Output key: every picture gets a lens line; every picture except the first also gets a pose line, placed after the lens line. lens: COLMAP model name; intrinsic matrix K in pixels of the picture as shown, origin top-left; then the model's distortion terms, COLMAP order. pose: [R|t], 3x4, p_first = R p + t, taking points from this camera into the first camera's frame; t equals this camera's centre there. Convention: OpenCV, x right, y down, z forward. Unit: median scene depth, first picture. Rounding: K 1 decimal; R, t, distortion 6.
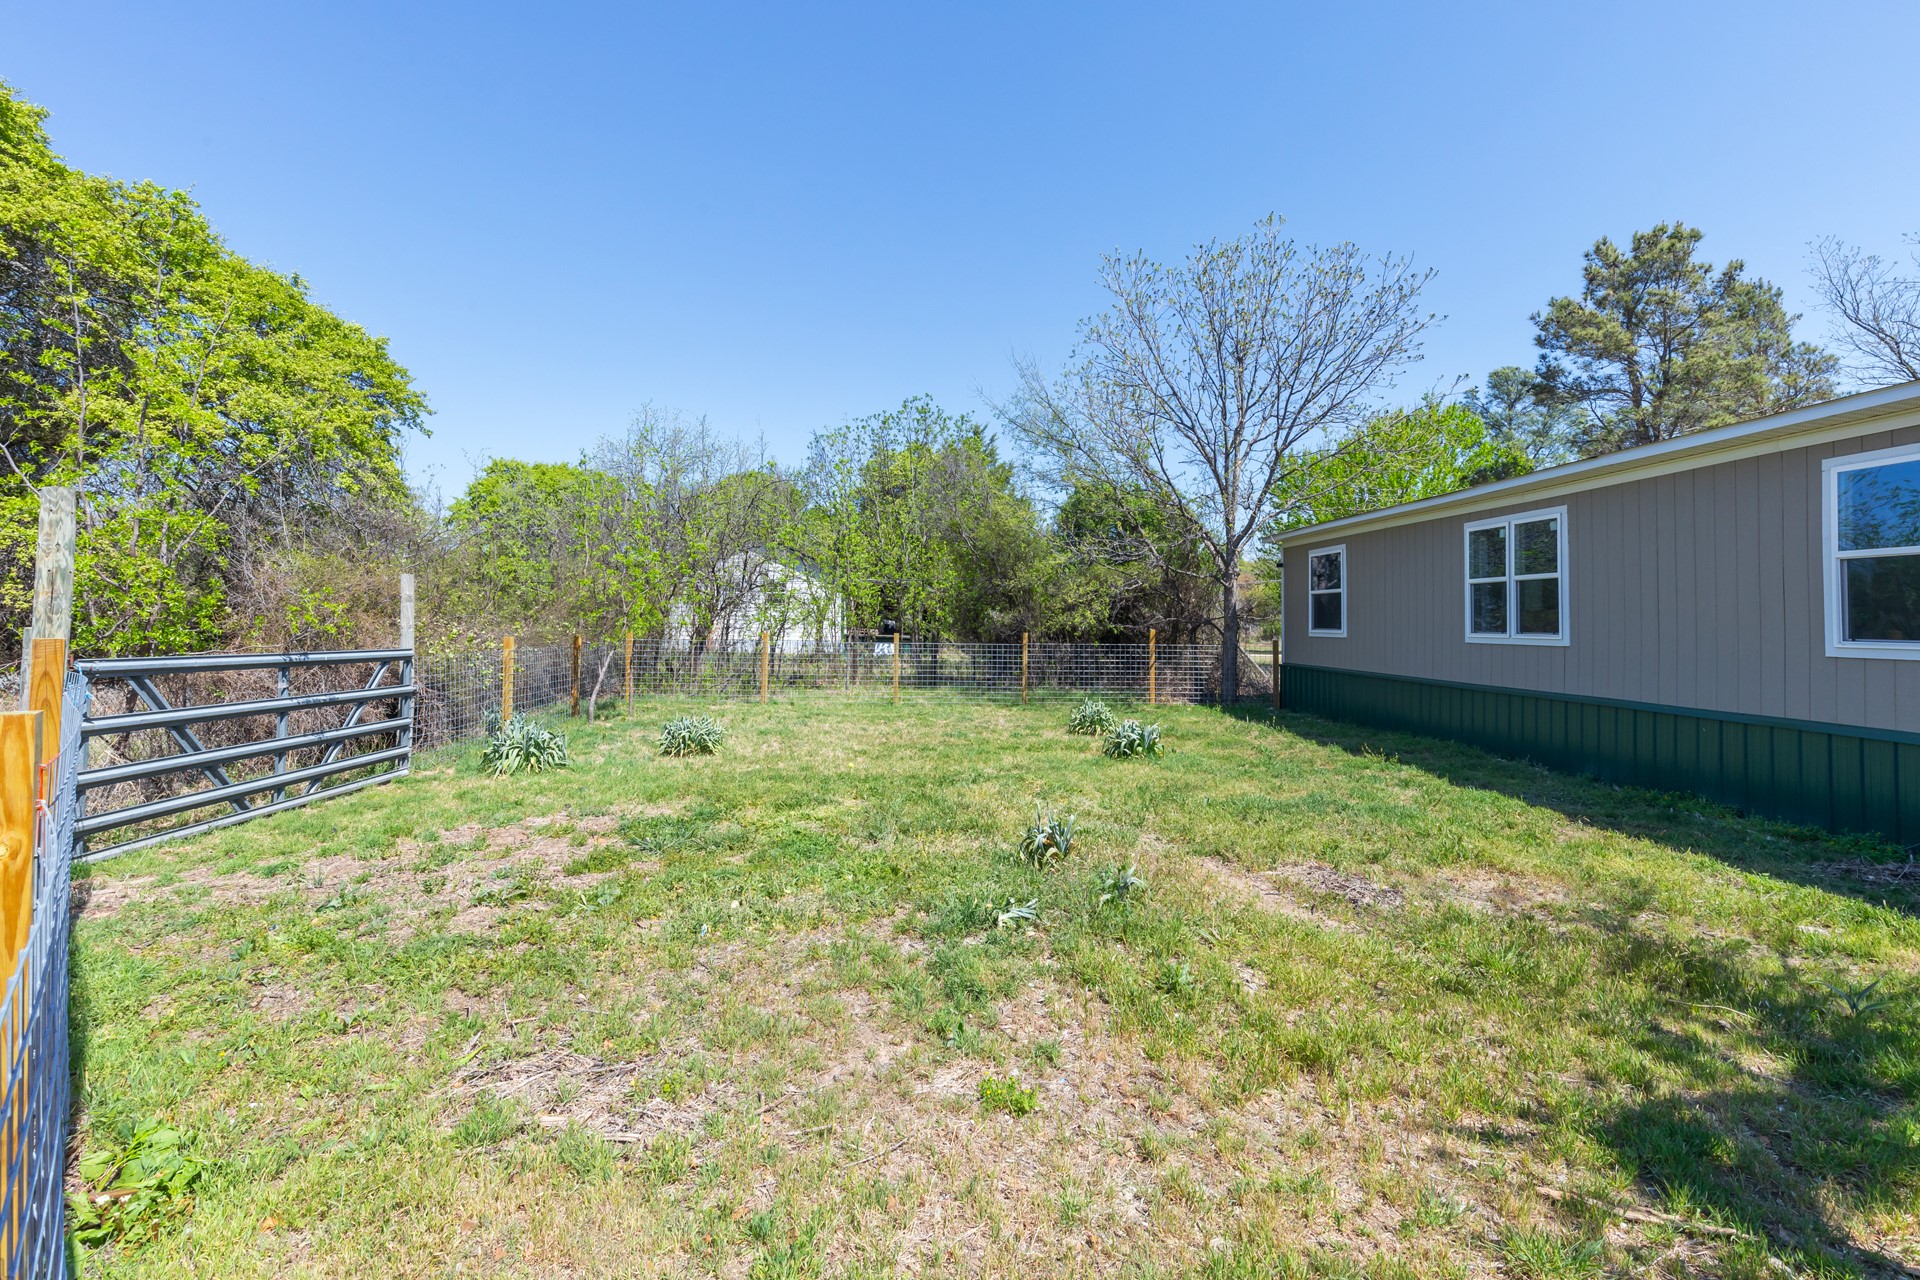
lens RADIAL K [[866.7, 0, 961.9], [0, 866.7, 622.1], [0, 0, 1]] dist [0.006034, 0.001680]
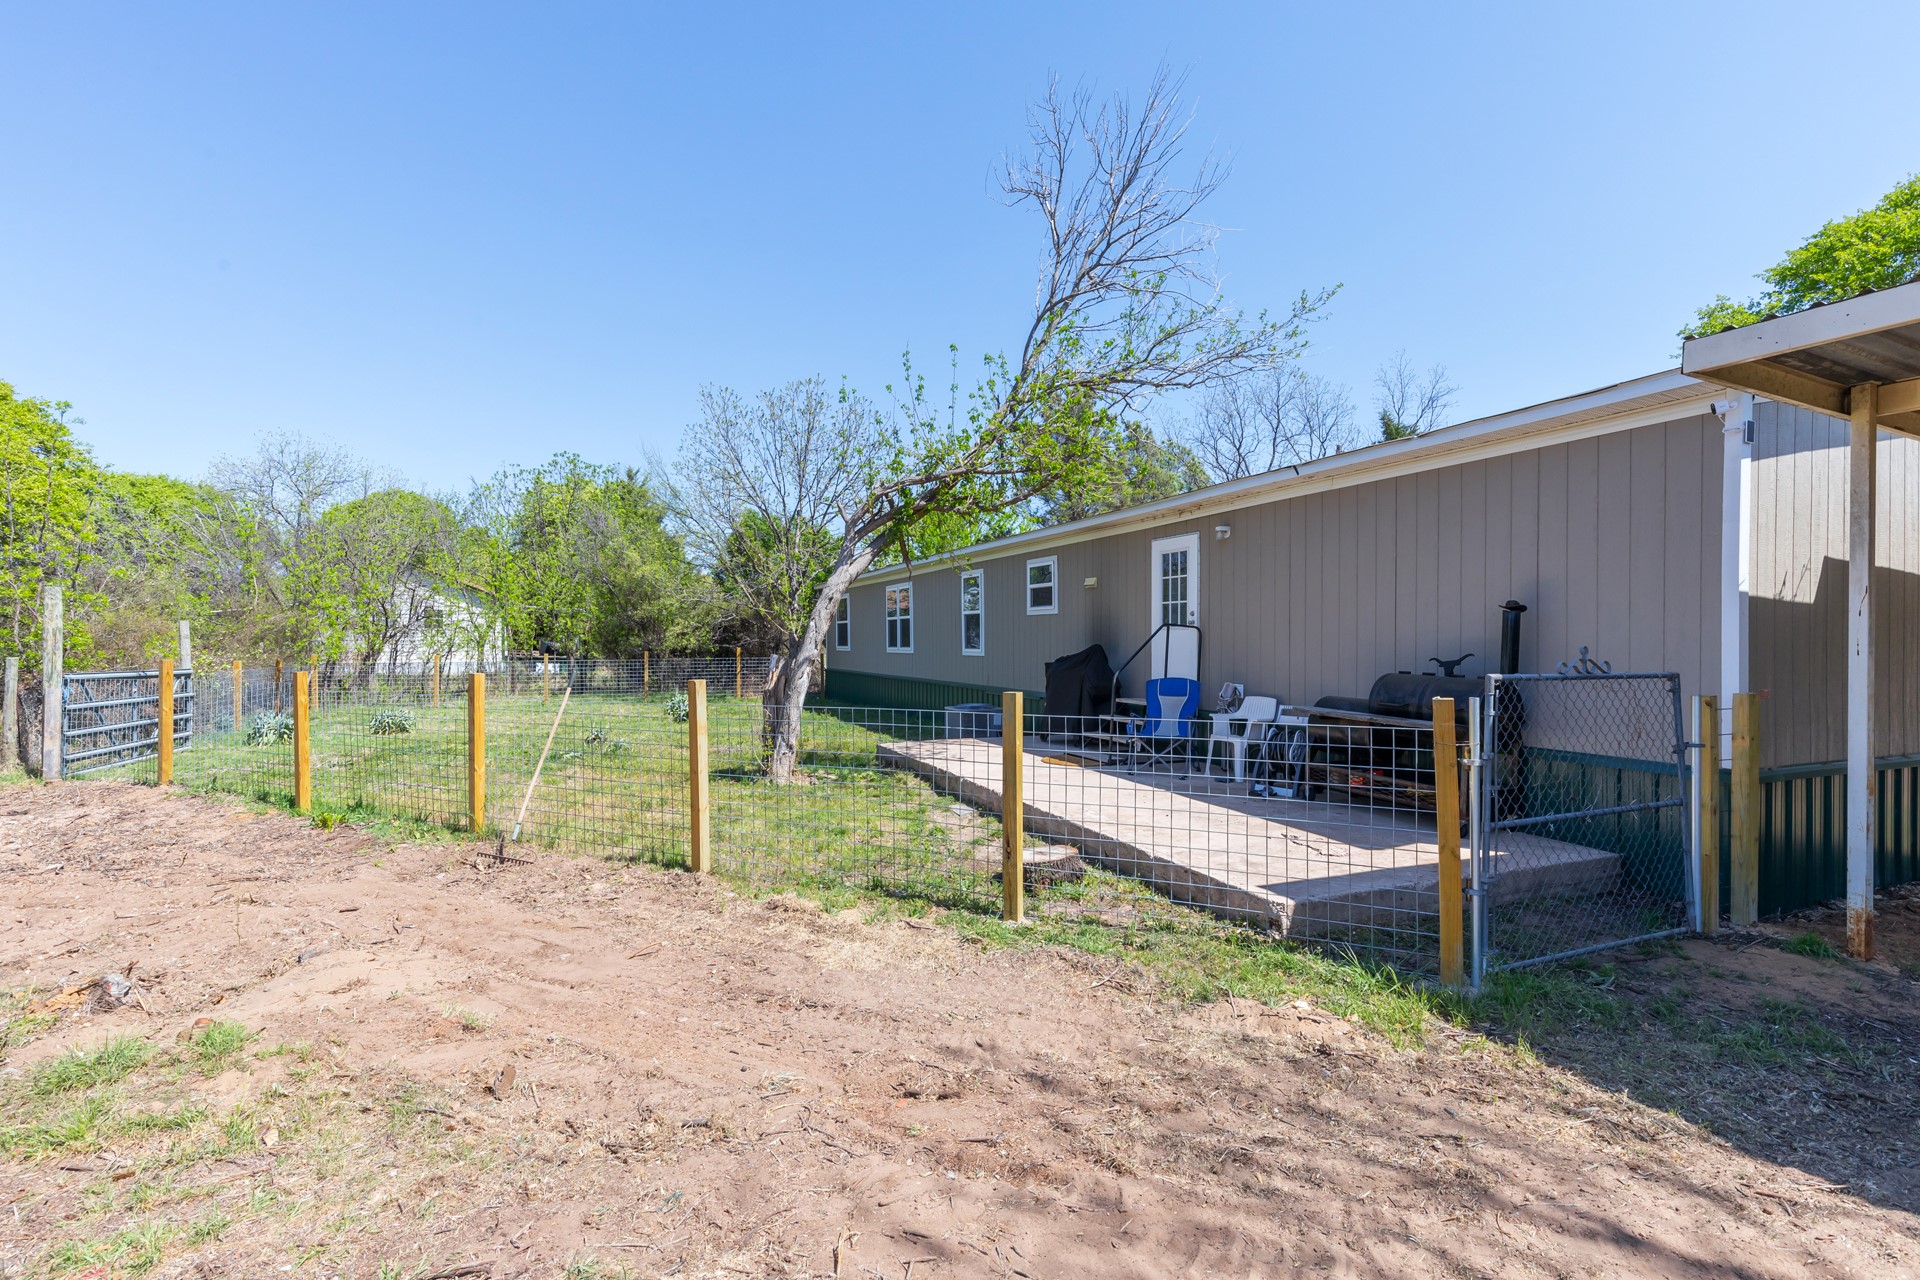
lens RADIAL K [[866.7, 0, 950.6], [0, 866.7, 663.8], [0, 0, 1]] dist [0.006034, 0.001680]
pose [[0.943640, -0.022325, 0.330219, 0.065925], [0.012939, 0.999448, 0.030594, -0.003990], [-0.330719, -0.024597, 0.943409, -0.441813]]
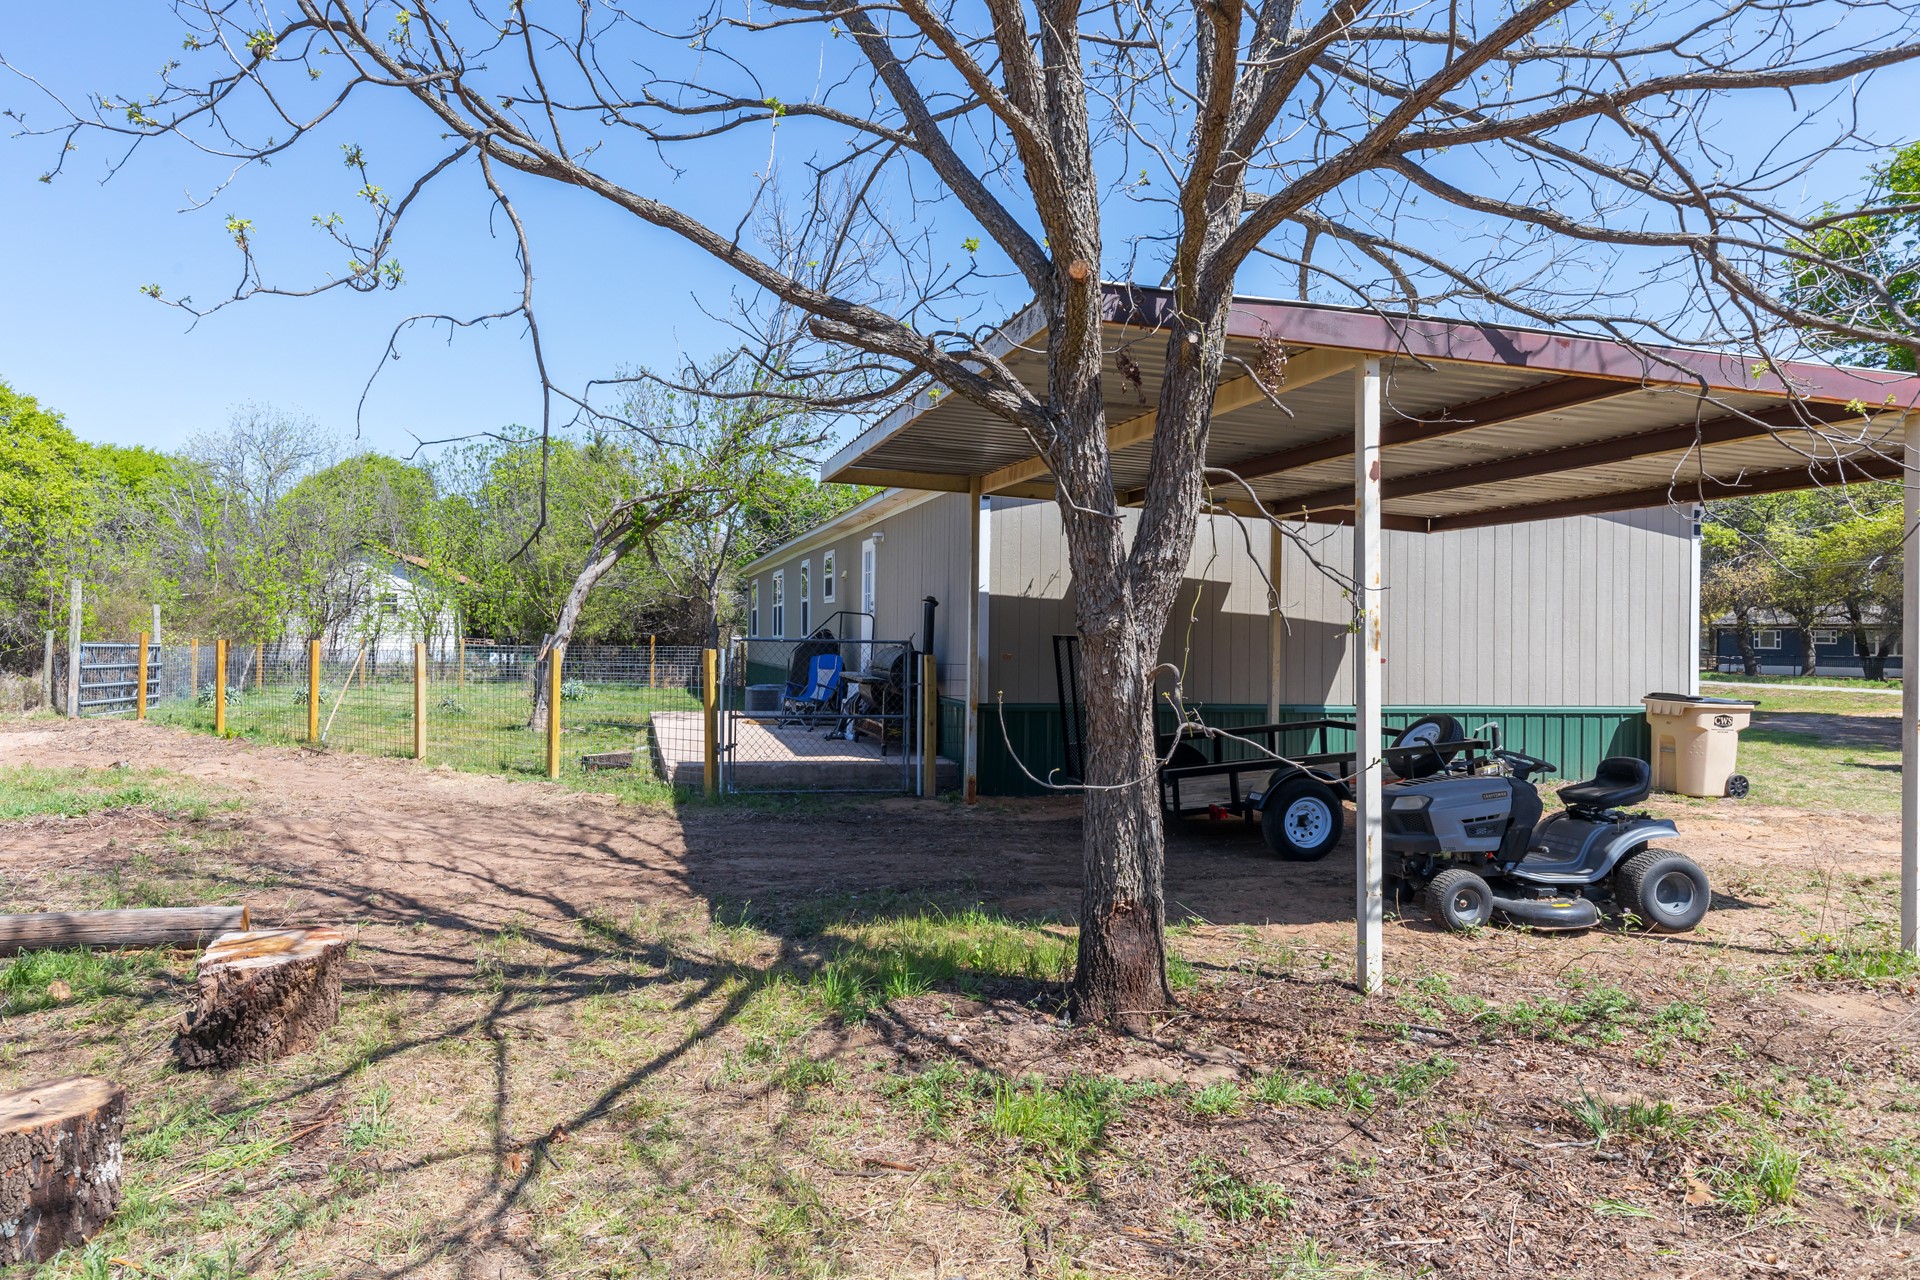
lens RADIAL K [[1248.9, 0, 862.1], [0, 1248.9, 653.5], [0, 0, 1]] dist [0.006708, -0.001801]
pose [[0.991997, -0.005167, 0.126155, 0.269476], [0.003196, 0.999870, 0.015819, 0.006651], [-0.126220, -0.015289, 0.991884, -0.933170]]
